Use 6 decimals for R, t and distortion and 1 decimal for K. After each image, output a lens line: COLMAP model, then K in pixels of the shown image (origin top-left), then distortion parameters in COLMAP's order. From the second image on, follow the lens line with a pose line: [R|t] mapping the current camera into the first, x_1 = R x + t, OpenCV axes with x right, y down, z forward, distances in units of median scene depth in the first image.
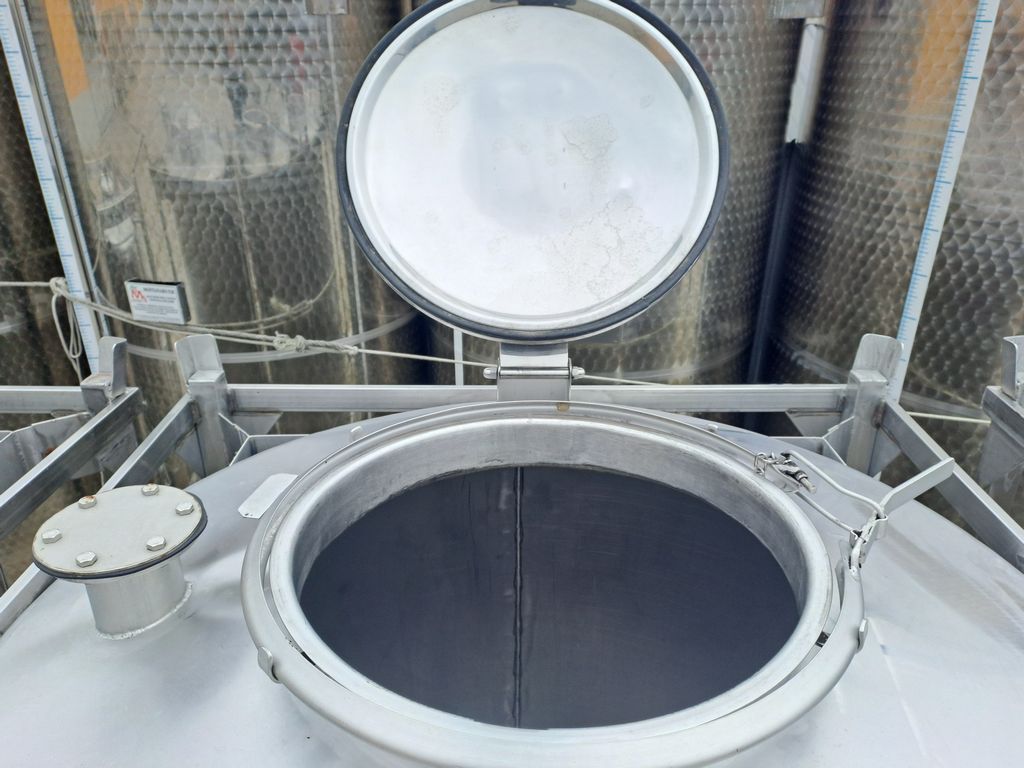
lens RADIAL K [[741.5, 0, 519.3], [0, 741.5, 382.9], [0, 0, 1]] dist [0.040113, -0.031611]
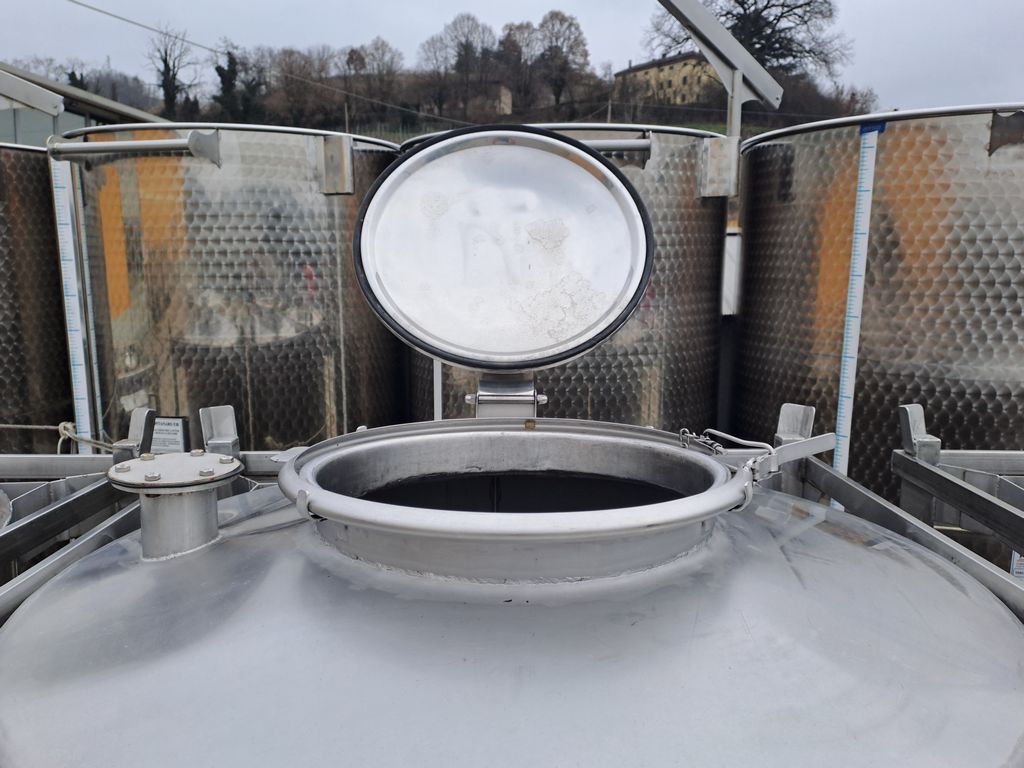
lens RADIAL K [[741.5, 0, 514.5], [0, 741.5, 382.9], [0, 0, 1]] dist [0.040113, -0.031611]
pose [[0.999672, -0.002471, 0.025500, 0.001955], [0.009340, 0.961985, -0.272942, 0.230613], [-0.023856, 0.273091, 0.961692, -0.147383]]
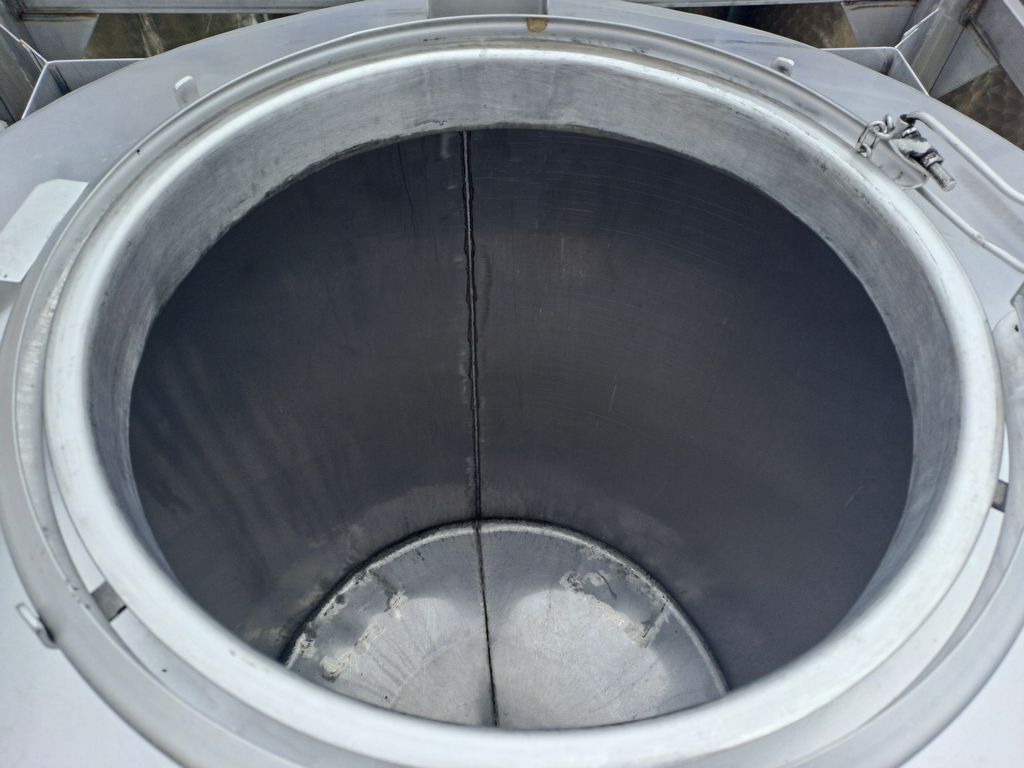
lens RADIAL K [[741.5, 0, 517.8], [0, 741.5, 385.1], [0, 0, 1]] dist [0.040113, -0.031611]
pose [[0.997040, -0.047612, 0.060371, -0.005454], [0.009132, 0.852968, 0.521883, -0.026706], [-0.076342, -0.519787, 0.850878, 0.257045]]
